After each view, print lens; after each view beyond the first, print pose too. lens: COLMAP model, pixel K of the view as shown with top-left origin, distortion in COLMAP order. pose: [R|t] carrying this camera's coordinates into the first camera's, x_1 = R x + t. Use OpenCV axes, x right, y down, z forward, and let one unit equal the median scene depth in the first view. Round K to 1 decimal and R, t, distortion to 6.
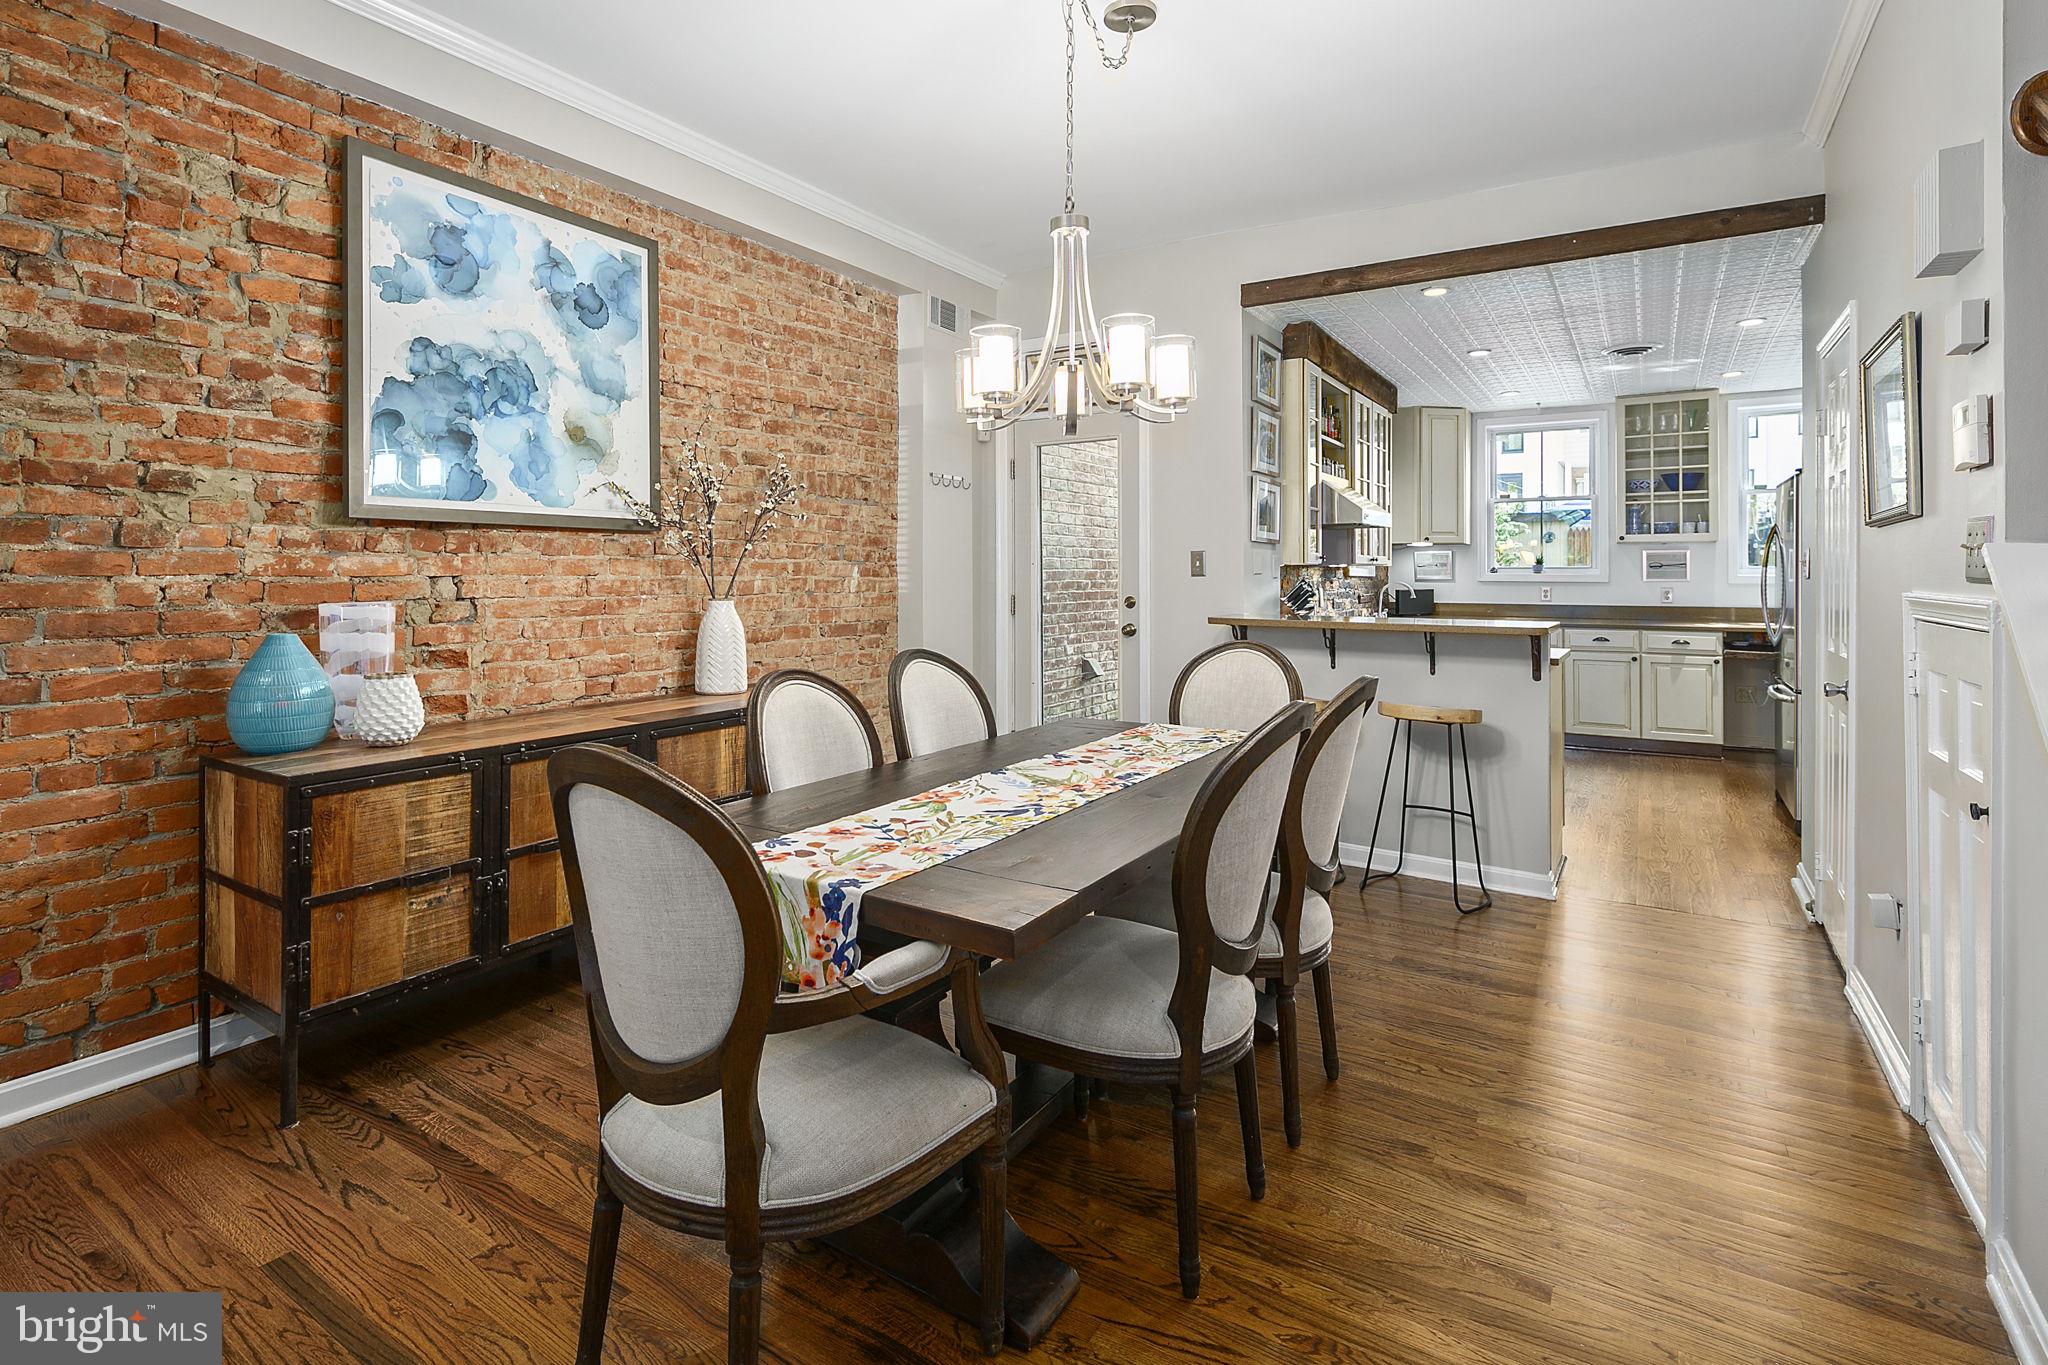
lens RADIAL K [[1007.4, 0, 964.4], [0, 1007.4, 574.8], [0, 0, 1]] dist [0.012476, -0.006452]
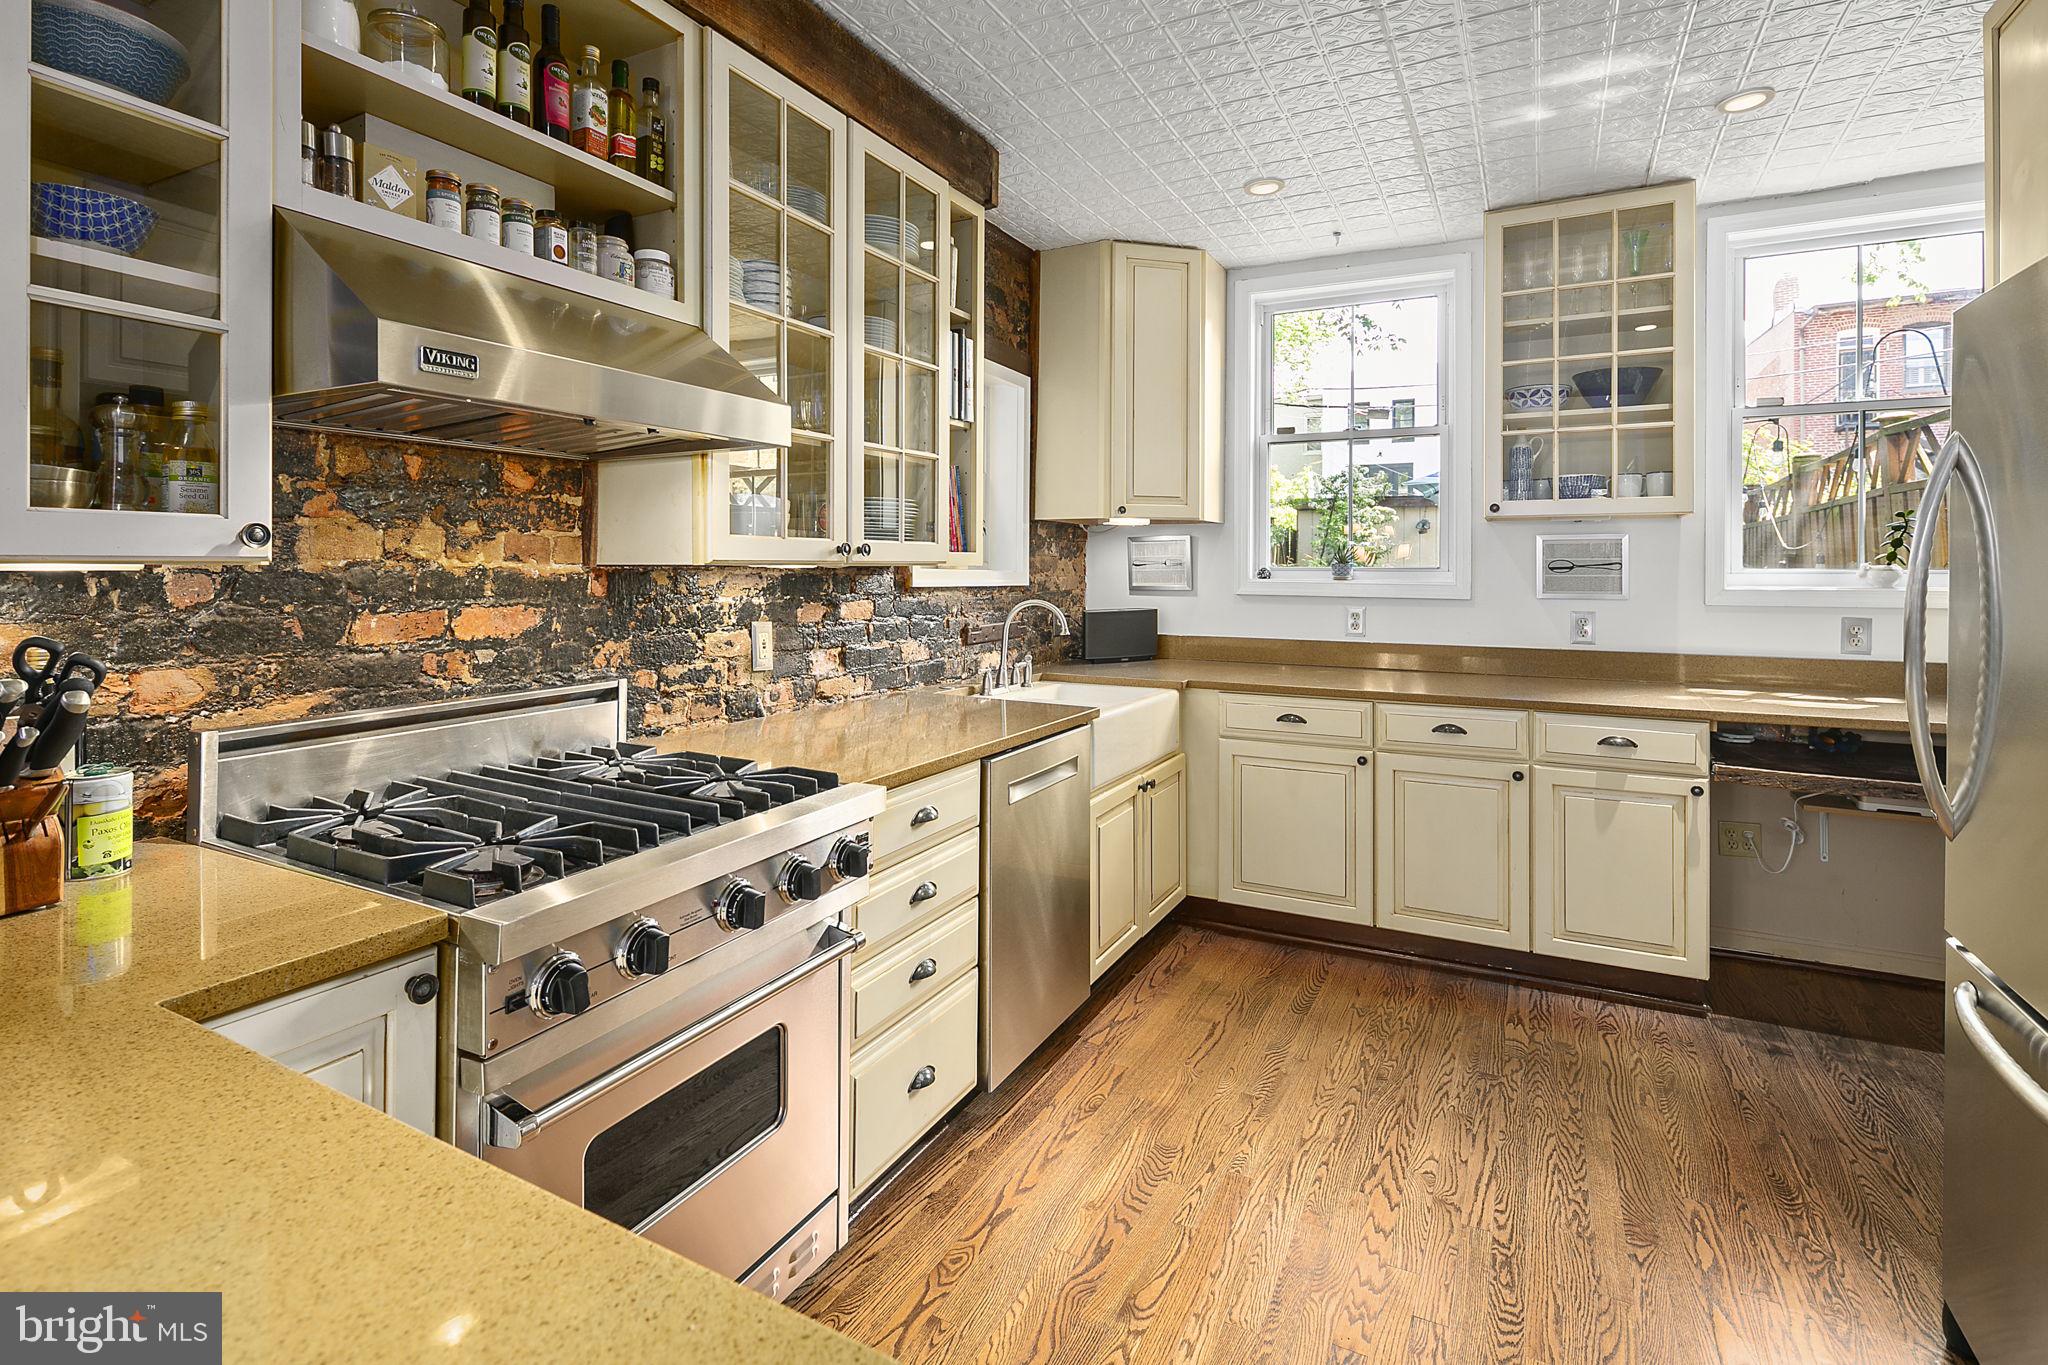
lens RADIAL K [[1007.4, 0, 999.4], [0, 1007.4, 570.0], [0, 0, 1]] dist [0.012476, -0.006452]
pose [[0.994590, 0.003802, 0.103804, 0.375853], [-0.004037, 0.999990, 0.002060, -0.007629], [-0.103795, -0.002468, 0.994596, 0.562420]]
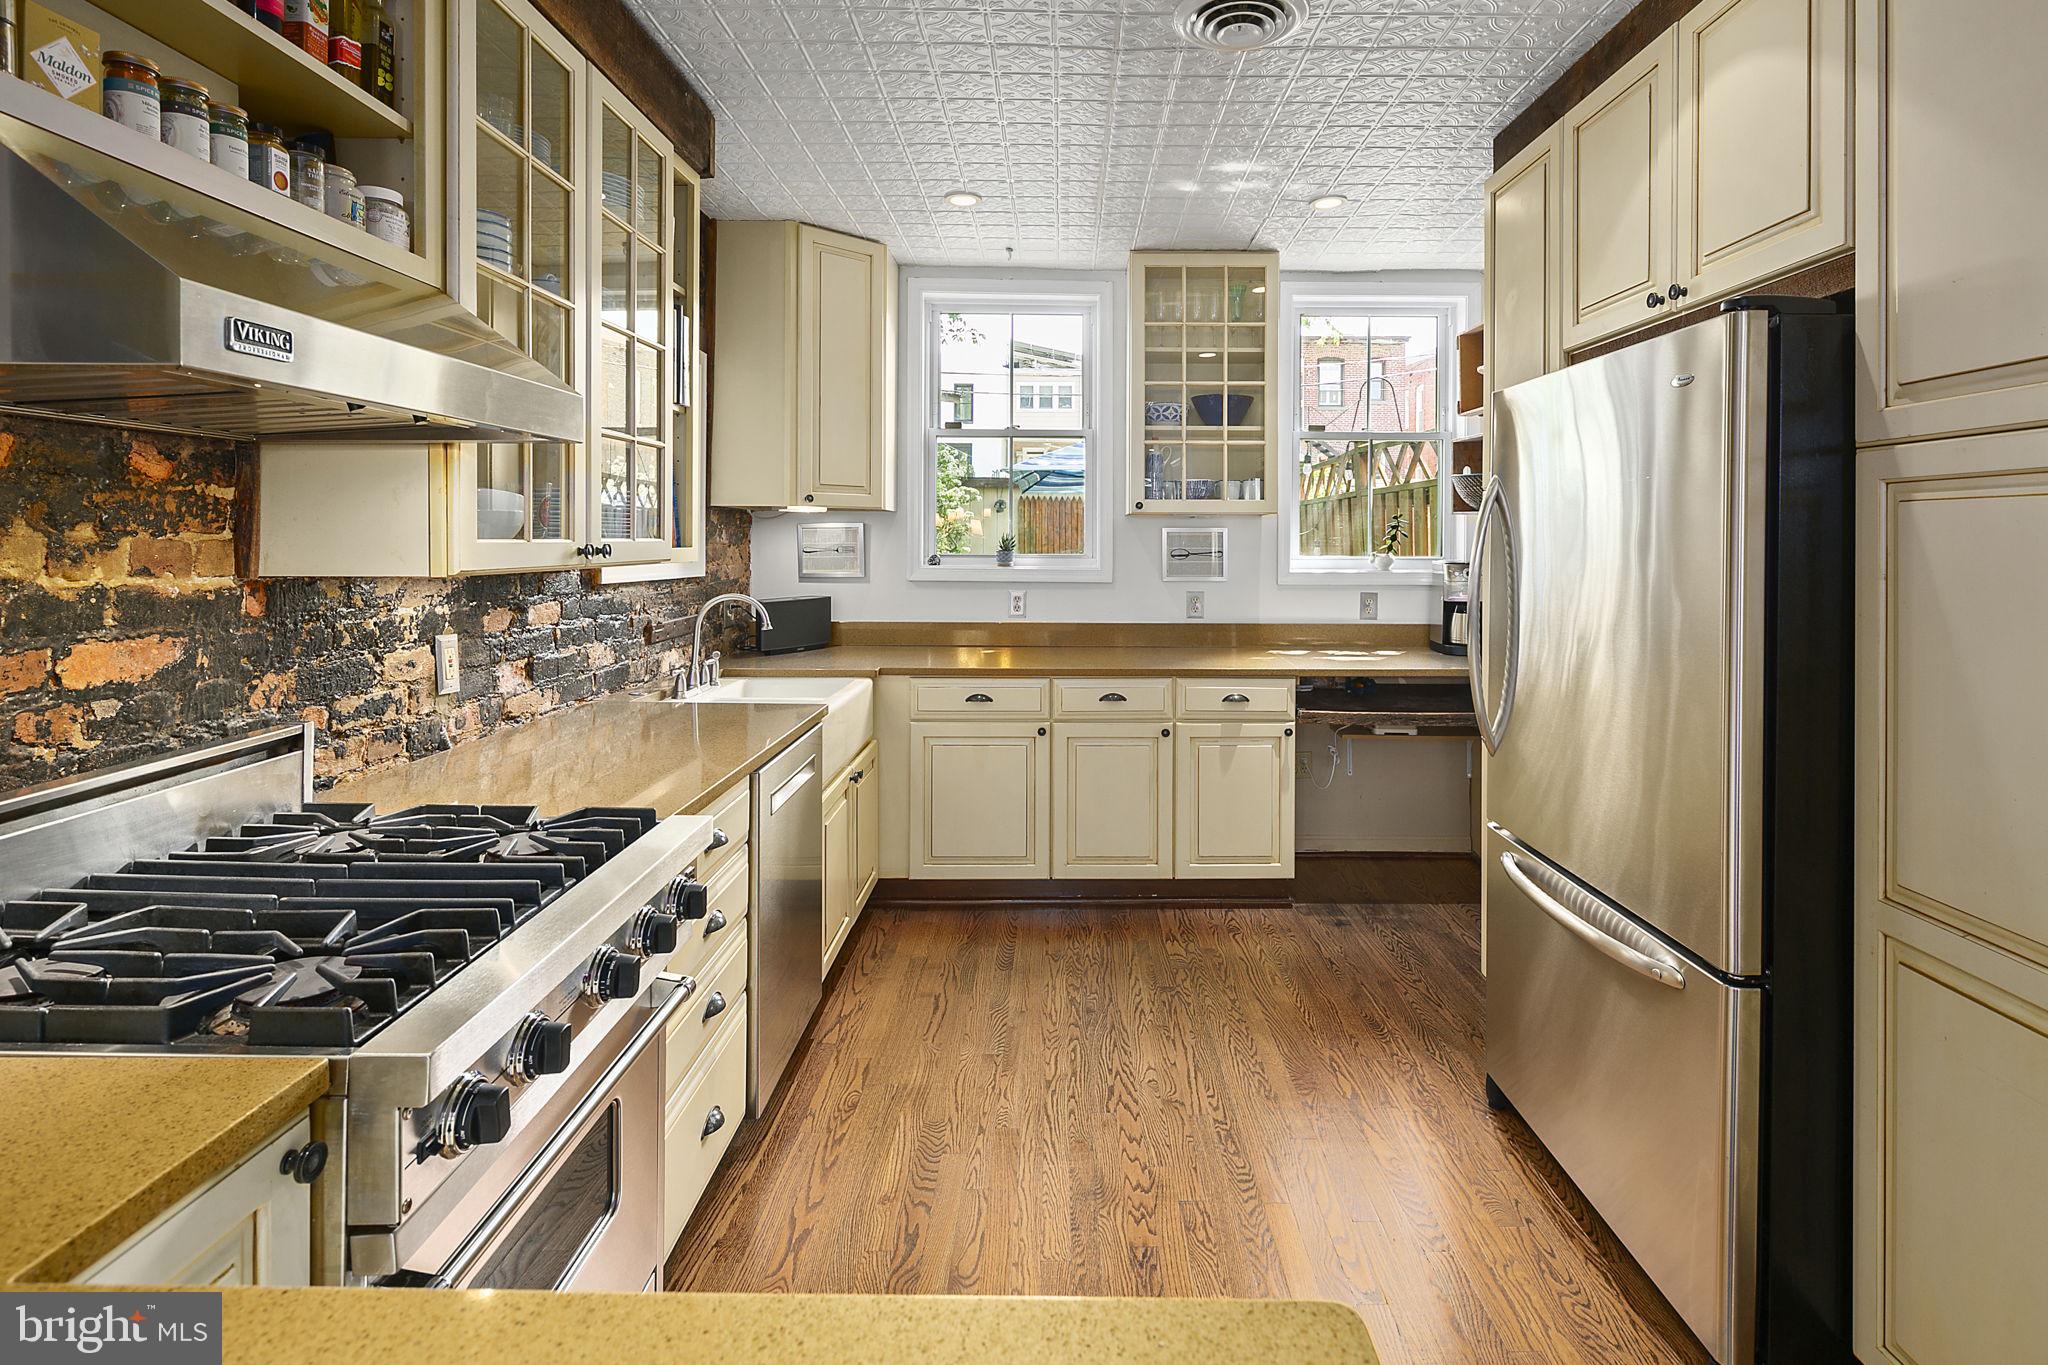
lens RADIAL K [[1007.4, 0, 1077.4], [0, 1007.4, 548.6], [0, 0, 1]] dist [0.012476, -0.006452]
pose [[0.818396, 0.000205, 0.574654, 0.309576], [-0.005458, 0.999958, 0.007417, -0.016982], [-0.574628, -0.009207, 0.818363, 0.575807]]
